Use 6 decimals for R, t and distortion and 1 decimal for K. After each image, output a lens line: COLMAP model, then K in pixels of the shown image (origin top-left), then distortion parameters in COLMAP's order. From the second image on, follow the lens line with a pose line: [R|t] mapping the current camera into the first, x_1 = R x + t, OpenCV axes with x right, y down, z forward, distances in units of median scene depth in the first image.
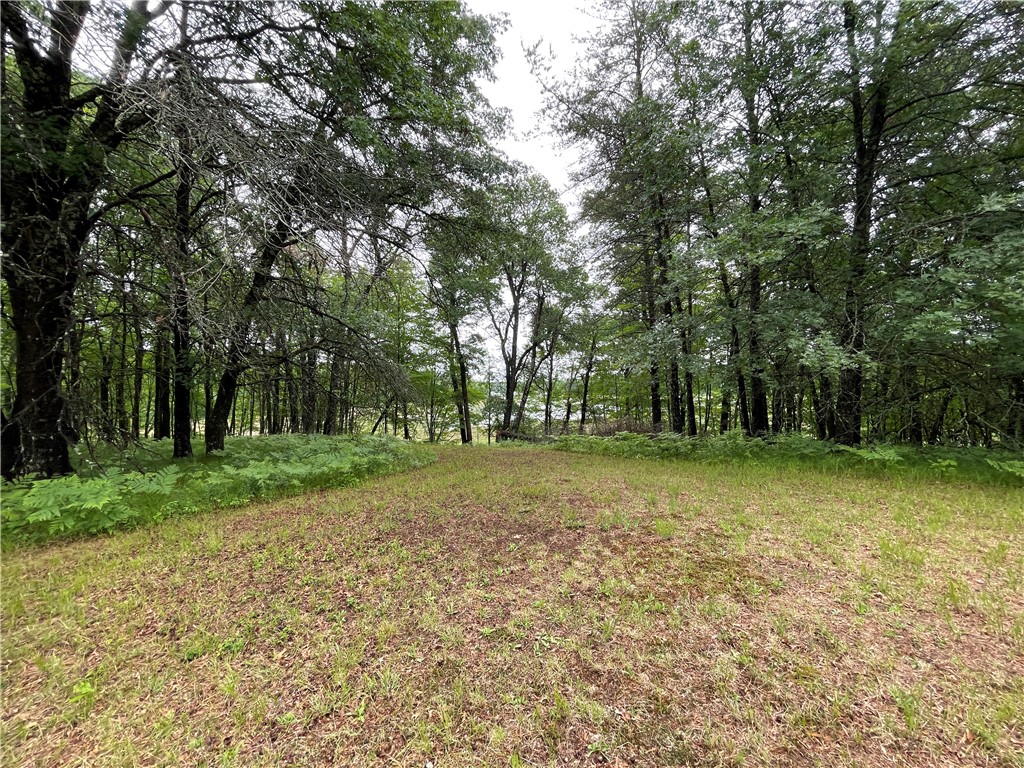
lens RADIAL K [[412.6, 0, 512.4], [0, 412.6, 383.4], [0, 0, 1]] dist [-0.000367, -0.000660]
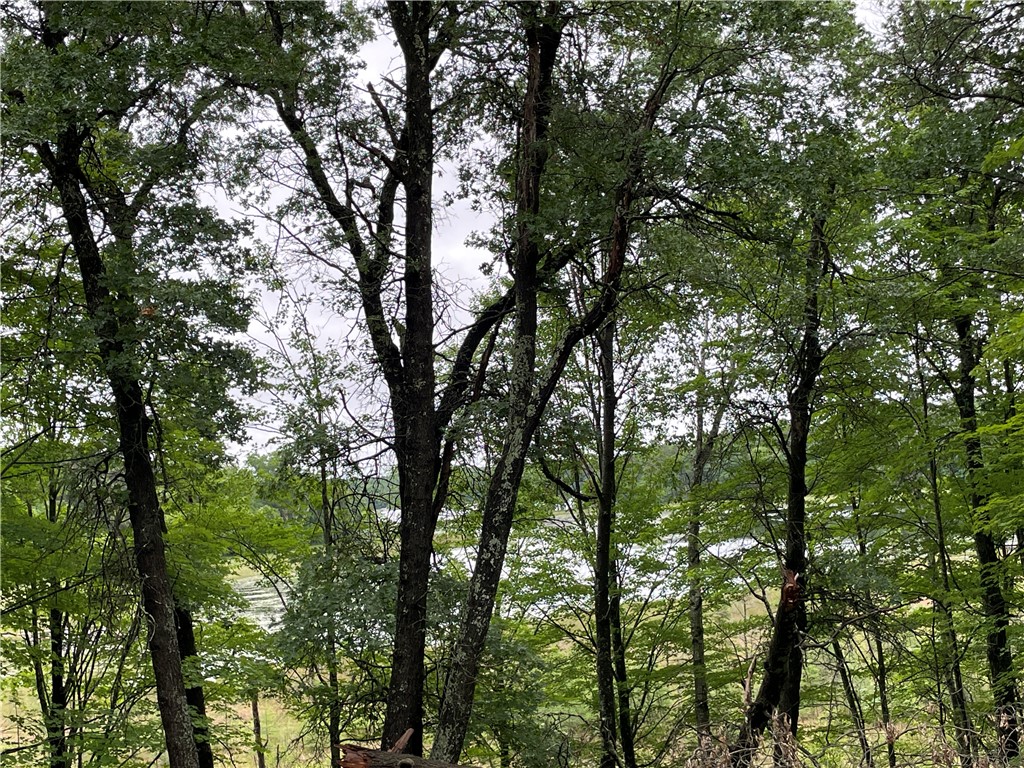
lens RADIAL K [[1432.7, 0, 512.2], [0, 1432.7, 384.4], [0, 0, 1]] dist [-0.011873, 0.000000]
pose [[0.997286, -0.061242, 0.040872, 0.014675], [0.063634, 0.996165, -0.060043, 0.000251], [-0.037038, 0.062481, 0.997359, 0.274405]]
